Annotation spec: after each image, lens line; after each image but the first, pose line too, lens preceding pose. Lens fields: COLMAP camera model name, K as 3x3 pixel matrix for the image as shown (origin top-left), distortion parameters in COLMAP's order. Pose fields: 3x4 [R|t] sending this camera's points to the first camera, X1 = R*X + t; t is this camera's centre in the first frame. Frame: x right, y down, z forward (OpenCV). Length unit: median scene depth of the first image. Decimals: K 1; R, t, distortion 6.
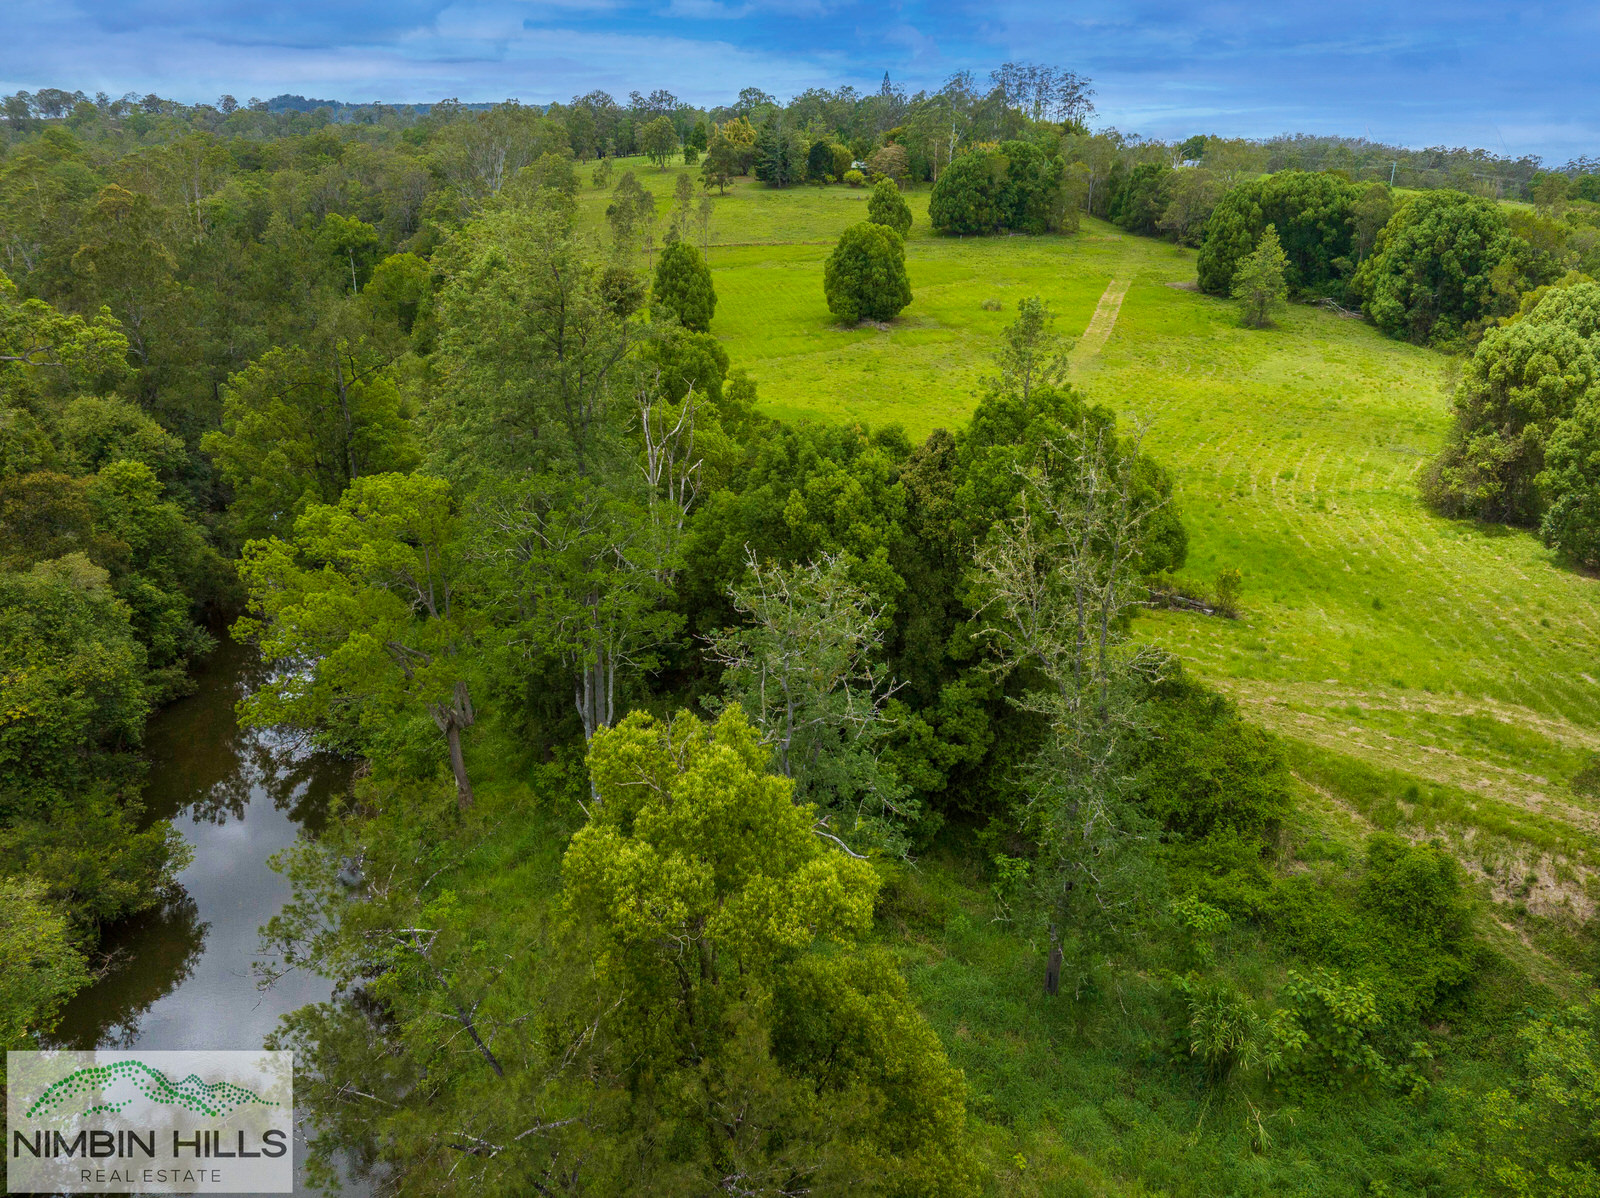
lens RADIAL K [[1138.4, 0, 801.5], [0, 1138.4, 607.6], [0, 0, 1]] dist [-0.053871, 0.028636]
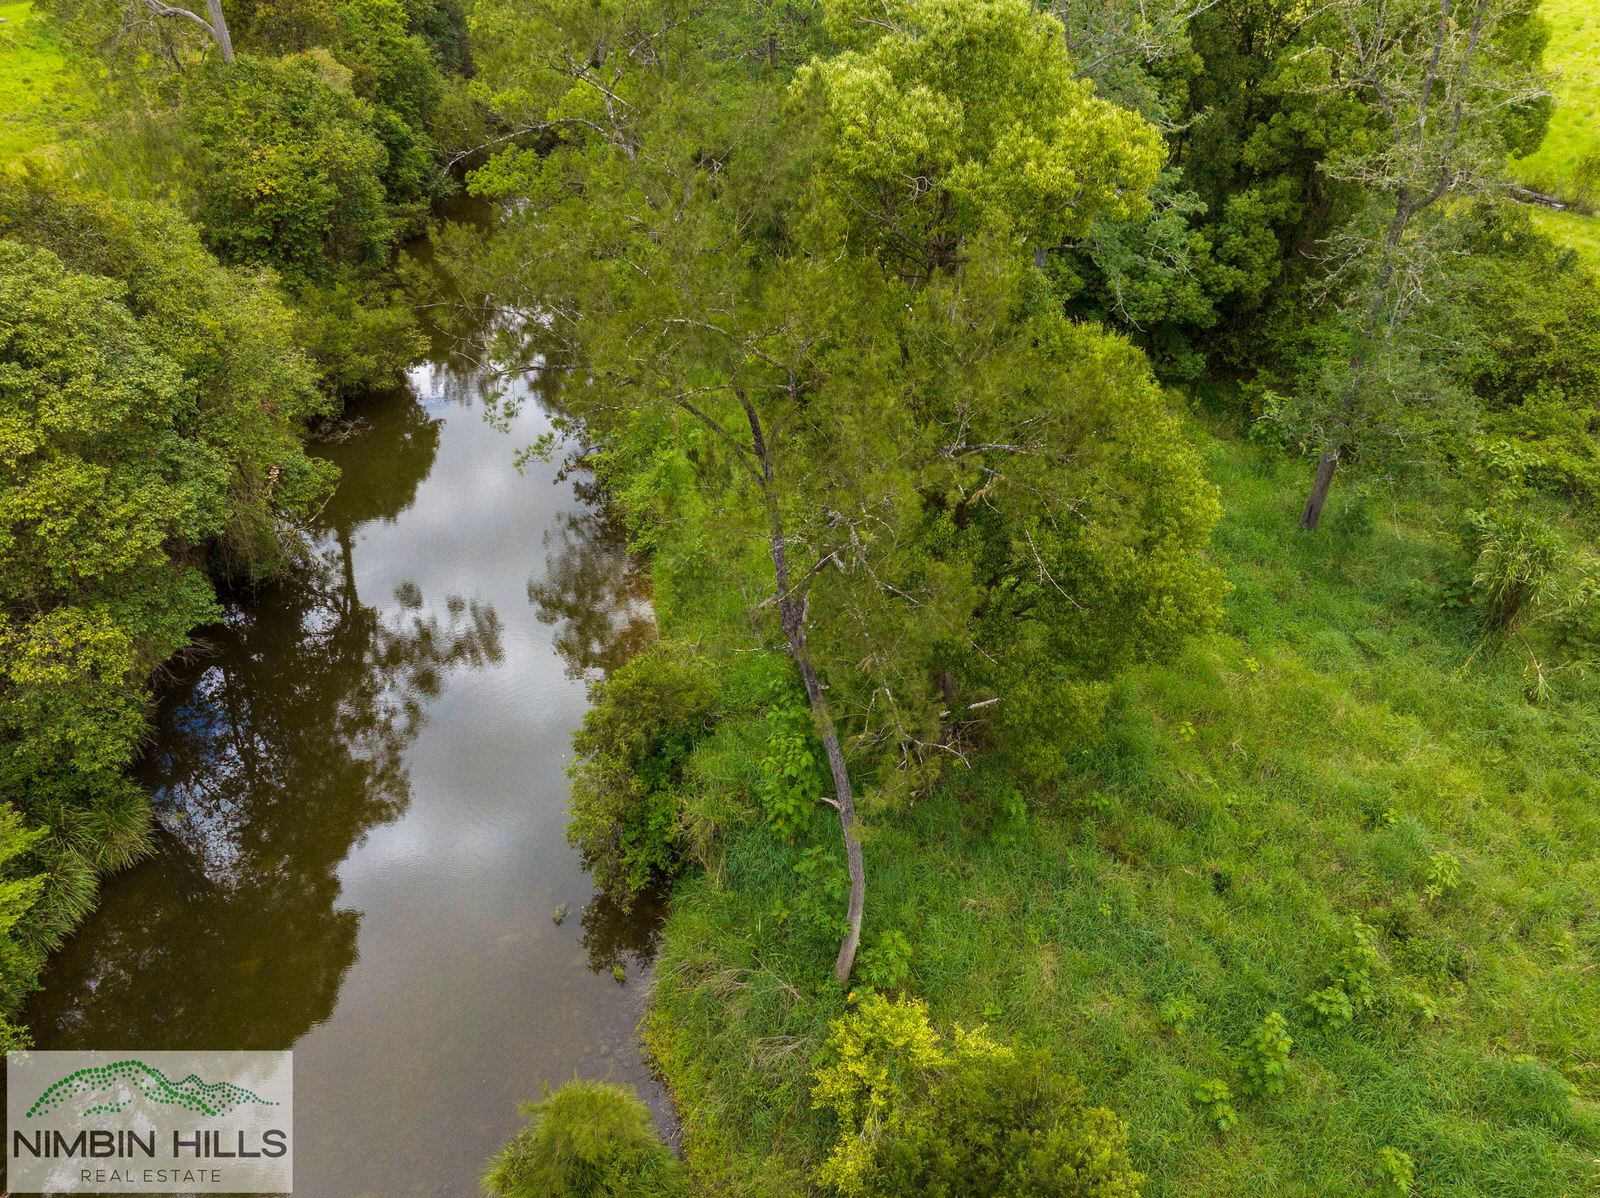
lens RADIAL K [[1138.4, 0, 800.9], [0, 1138.4, 600.7], [0, 0, 1]] dist [-0.053871, 0.028636]
pose [[0.975617, 0.120799, -0.183243, -0.000010], [-0.070040, 0.962611, 0.261677, 0.162576], [0.208002, -0.242462, 0.947601, 0.050840]]
